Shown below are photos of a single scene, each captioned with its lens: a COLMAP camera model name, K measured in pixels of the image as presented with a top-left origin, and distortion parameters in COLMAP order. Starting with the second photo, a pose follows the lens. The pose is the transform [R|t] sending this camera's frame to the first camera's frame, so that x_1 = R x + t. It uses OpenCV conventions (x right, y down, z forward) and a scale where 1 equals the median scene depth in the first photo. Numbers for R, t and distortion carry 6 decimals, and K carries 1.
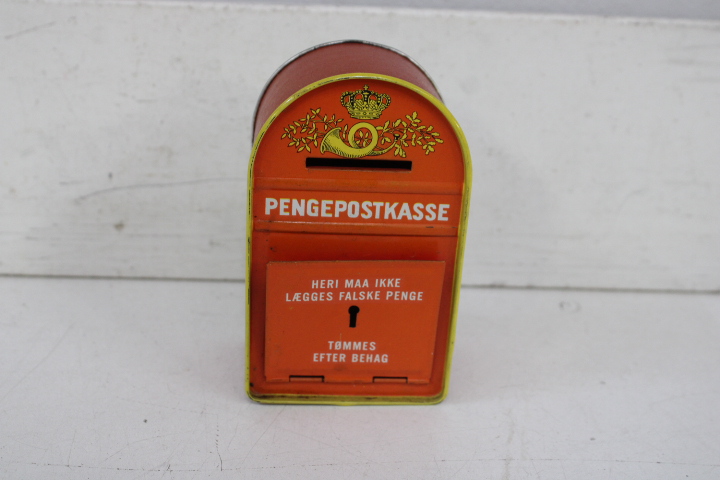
lens RADIAL K [[1035.4, 0, 372.6], [0, 1035.4, 236.9], [0, 0, 1]] dist [-0.034032, -0.077824]
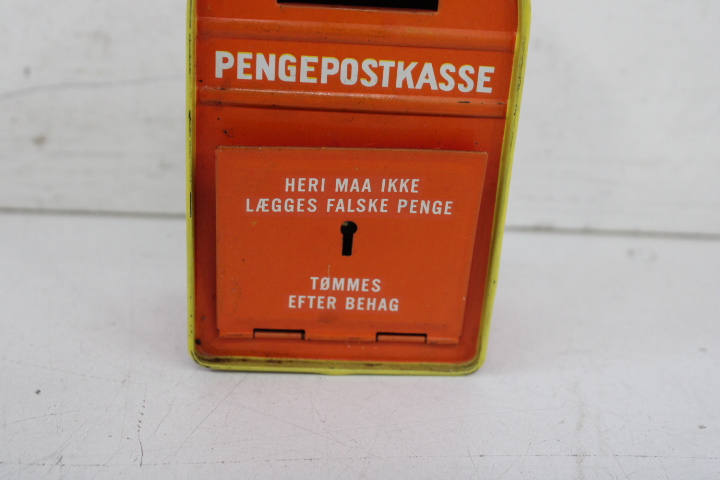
lens RADIAL K [[1073.3, 0, 376.9], [0, 1073.3, 241.1], [0, 0, 1]] dist [-0.024457, -0.017109]
pose [[0.999924, 0.012186, -0.001982, 0.001523], [-0.012173, 0.999905, 0.006392, 0.072145], [0.002060, -0.006368, 0.999978, 0.300579]]
